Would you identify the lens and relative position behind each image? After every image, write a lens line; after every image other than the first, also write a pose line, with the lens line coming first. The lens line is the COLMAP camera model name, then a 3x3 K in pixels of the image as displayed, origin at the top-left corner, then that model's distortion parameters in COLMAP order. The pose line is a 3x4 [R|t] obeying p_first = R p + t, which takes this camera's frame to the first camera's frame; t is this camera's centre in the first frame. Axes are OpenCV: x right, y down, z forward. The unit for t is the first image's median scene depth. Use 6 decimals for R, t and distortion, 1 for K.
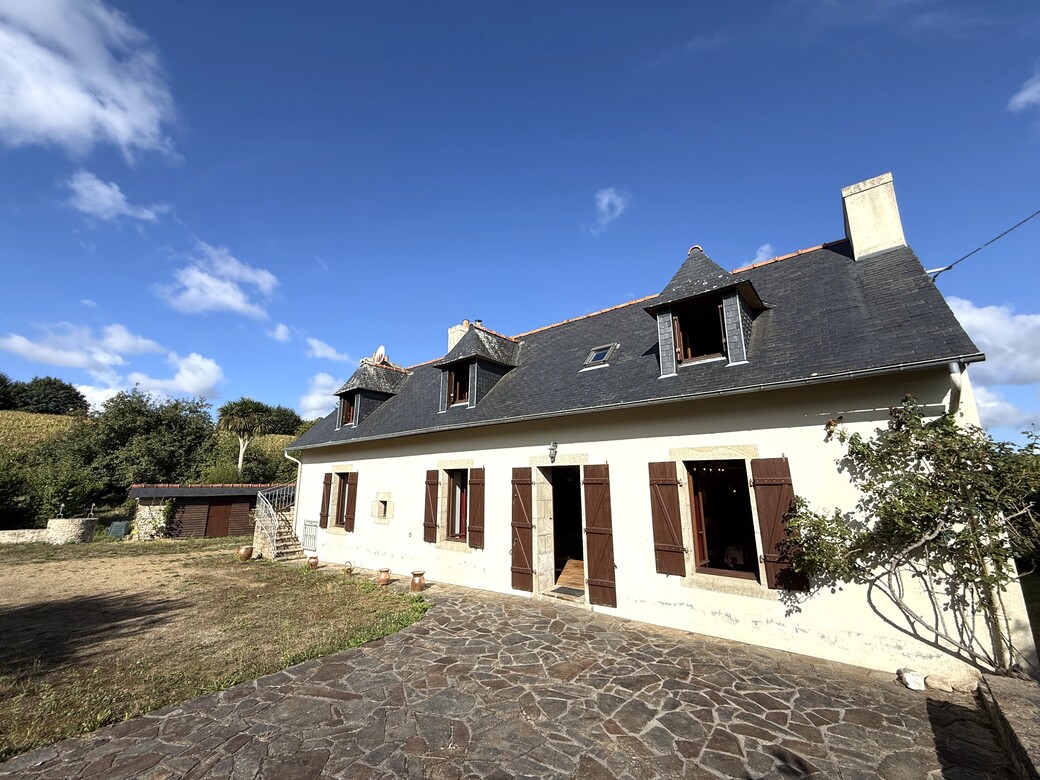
lens RADIAL K [[414.5, 0, 517.6], [0, 414.5, 397.5], [0, 0, 1]] dist [0.001860, 0.000768]
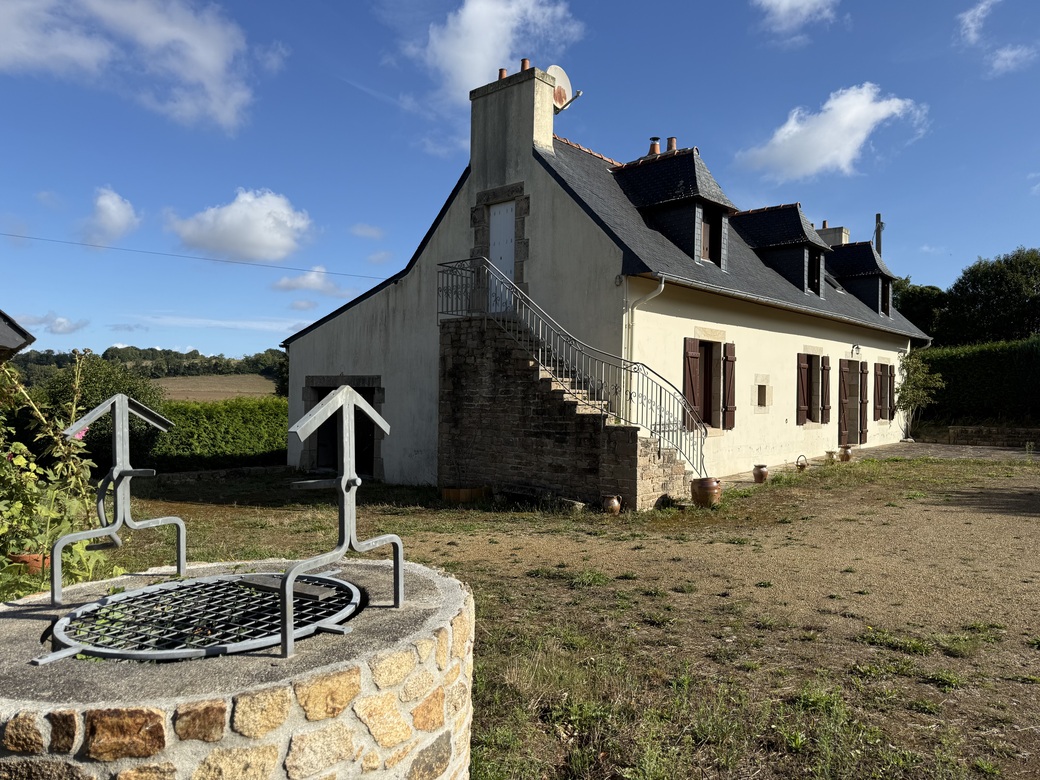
lens RADIAL K [[744.3, 0, 520.0], [0, 744.3, 393.1], [0, 0, 1]] dist [0.004732, -0.002352]
pose [[0.045933, -0.016857, 0.998802, -2.393190], [-0.239665, 0.970469, 0.027400, 0.456660], [-0.969769, -0.240636, 0.040536, 1.888679]]
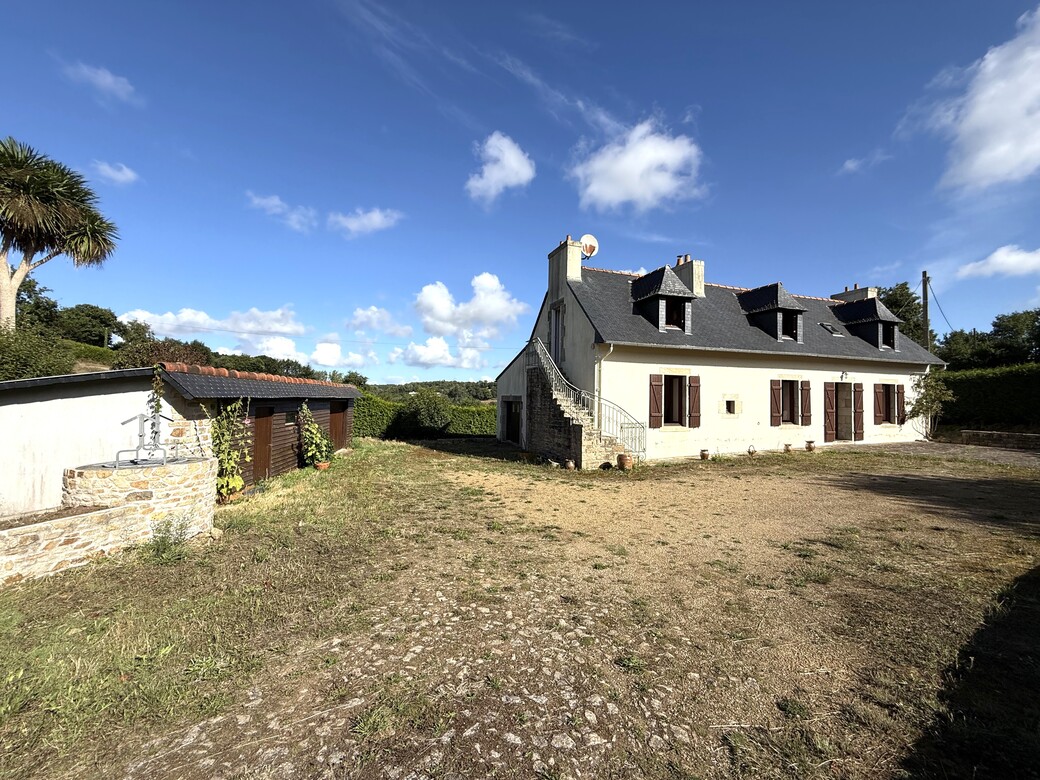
lens RADIAL K [[414.5, 0, 524.7], [0, 414.5, 387.3], [0, 0, 1]] dist [0.001860, 0.000768]
pose [[0.507971, 0.011255, 0.861300, -2.366552], [-0.199690, 0.974213, 0.105042, 0.275163], [-0.837907, -0.225351, 0.497120, 1.238127]]
